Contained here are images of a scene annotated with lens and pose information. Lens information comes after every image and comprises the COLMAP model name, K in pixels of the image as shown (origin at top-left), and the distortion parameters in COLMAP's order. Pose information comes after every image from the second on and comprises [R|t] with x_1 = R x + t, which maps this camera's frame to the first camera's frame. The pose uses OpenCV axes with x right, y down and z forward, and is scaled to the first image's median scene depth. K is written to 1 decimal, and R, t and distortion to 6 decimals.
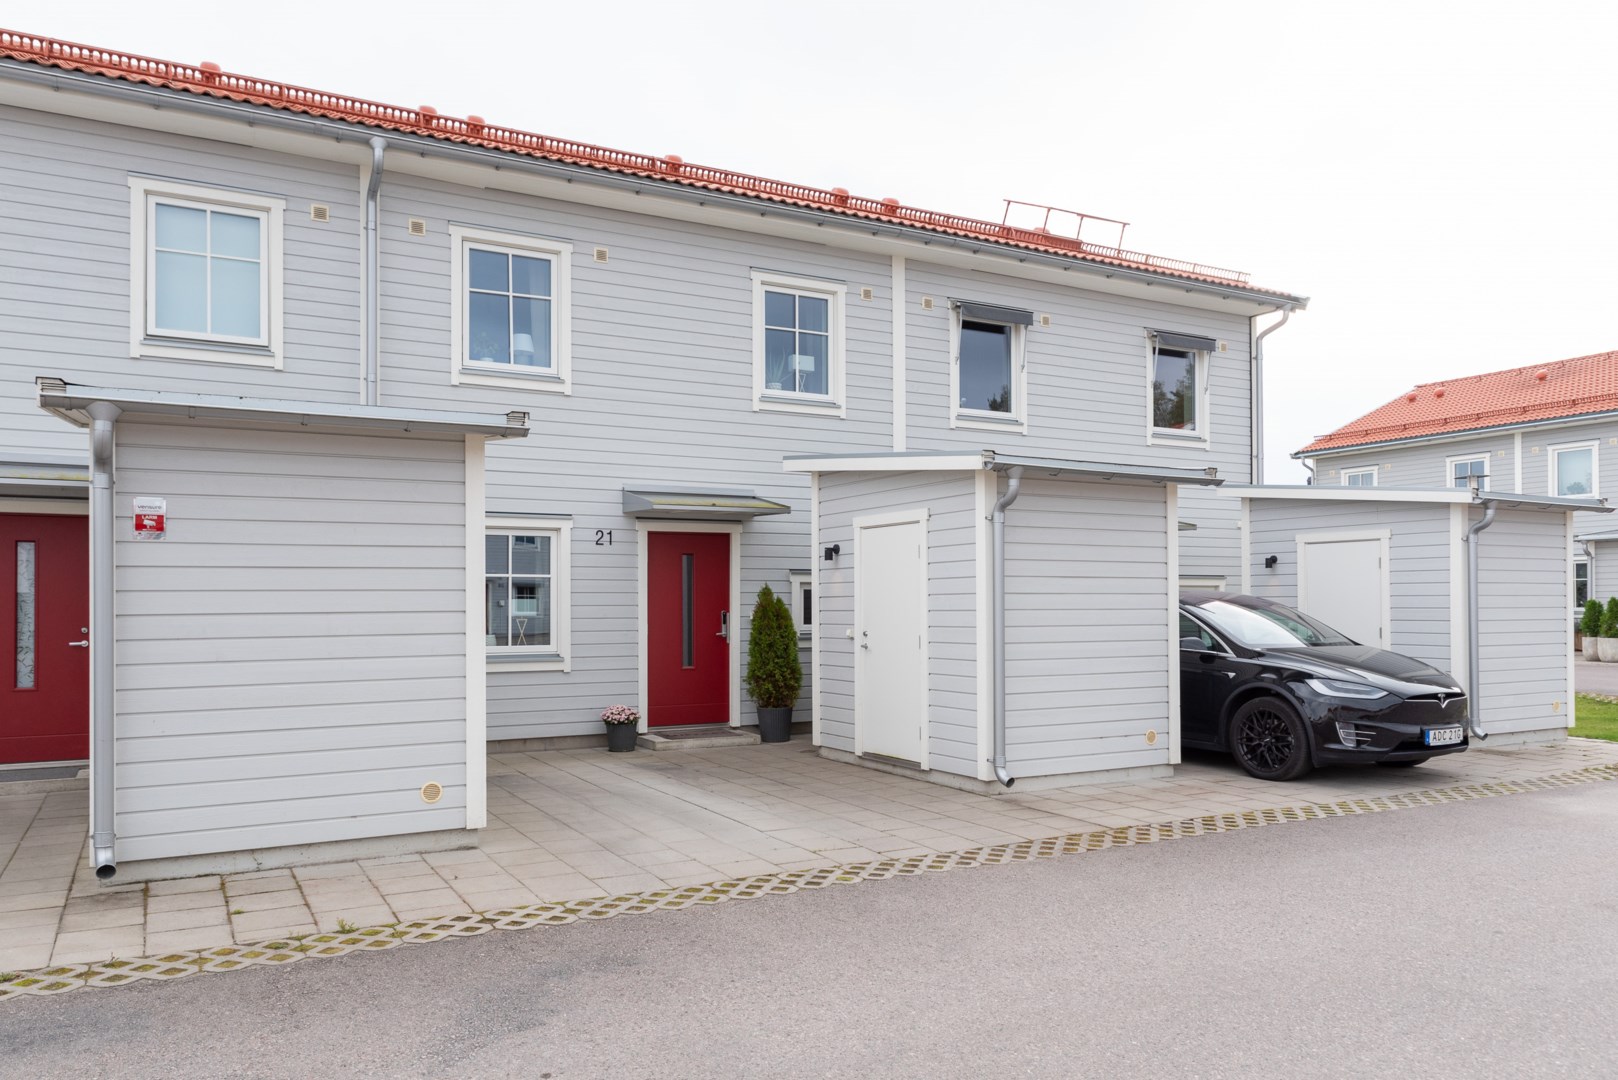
lens RADIAL K [[1162.2, 0, 809.7], [0, 1162.2, 565.9], [0, 0, 1]] dist [0.006982, 0.002025]
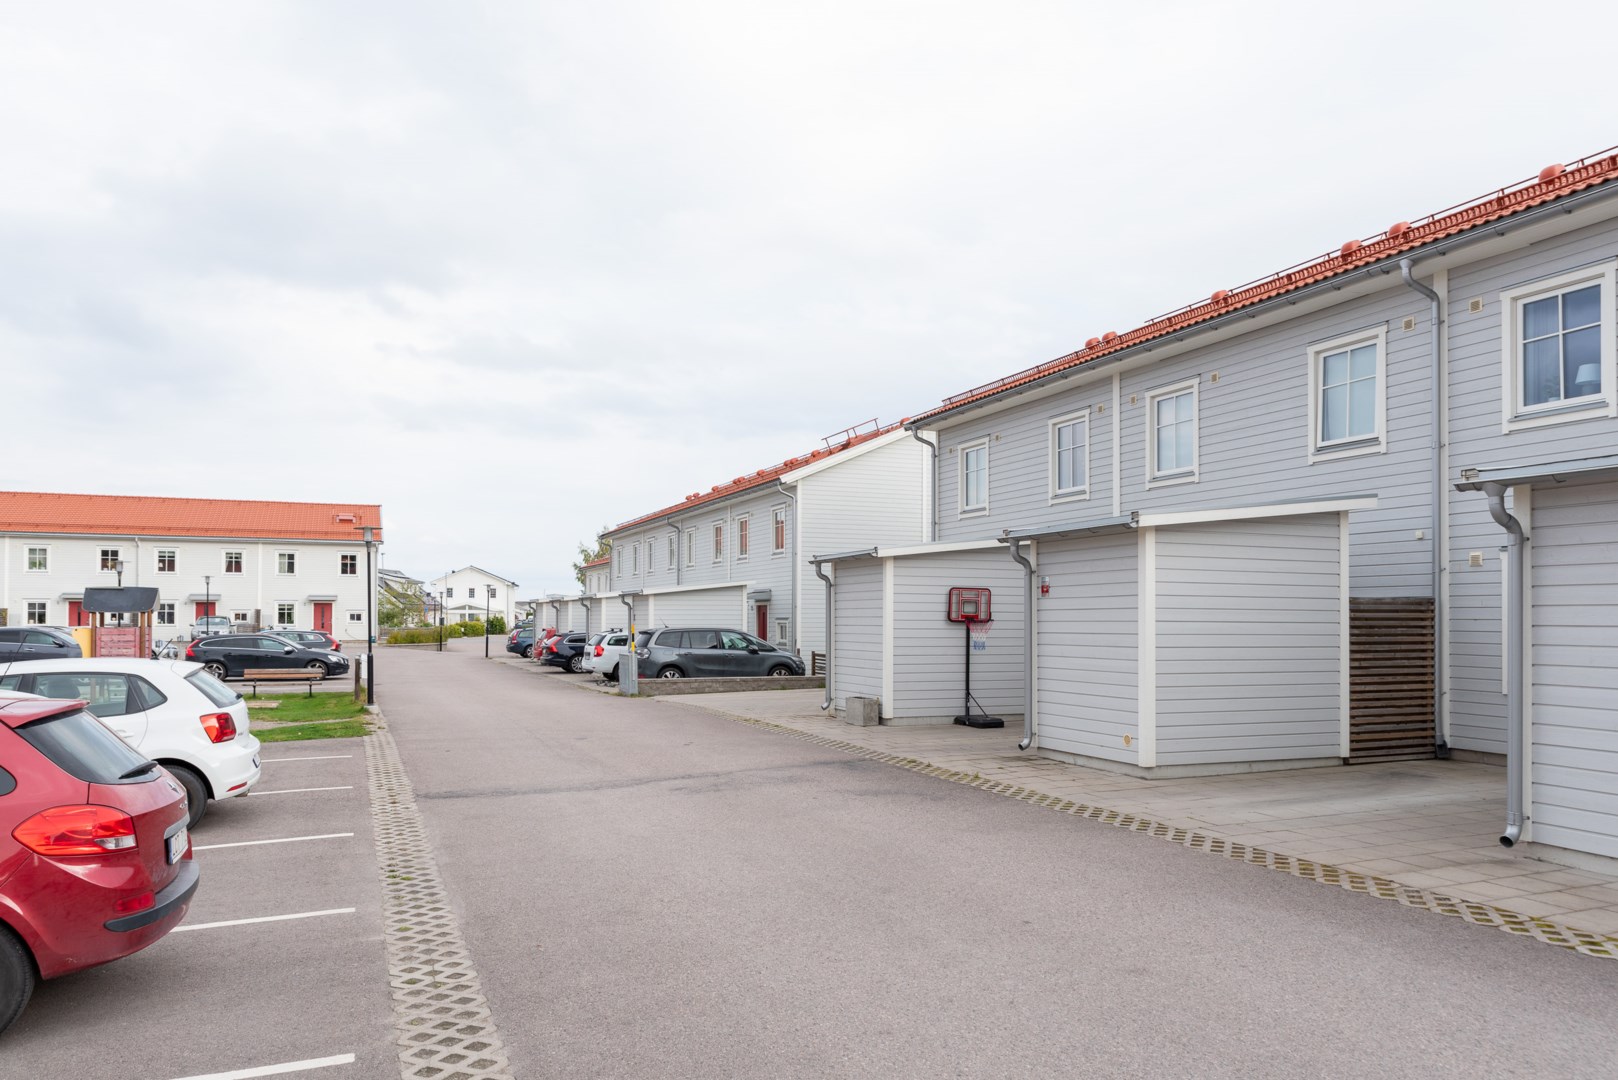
lens RADIAL K [[1104.6, 0, 808.4], [0, 1104.6, 549.0], [0, 0, 1]] dist [0.002677, 0.001420]
pose [[-0.105791, -0.065221, -0.992247, 0.889169], [0.019897, 0.997508, -0.067688, 0.014111], [0.994189, -0.026904, -0.104230, 0.488155]]
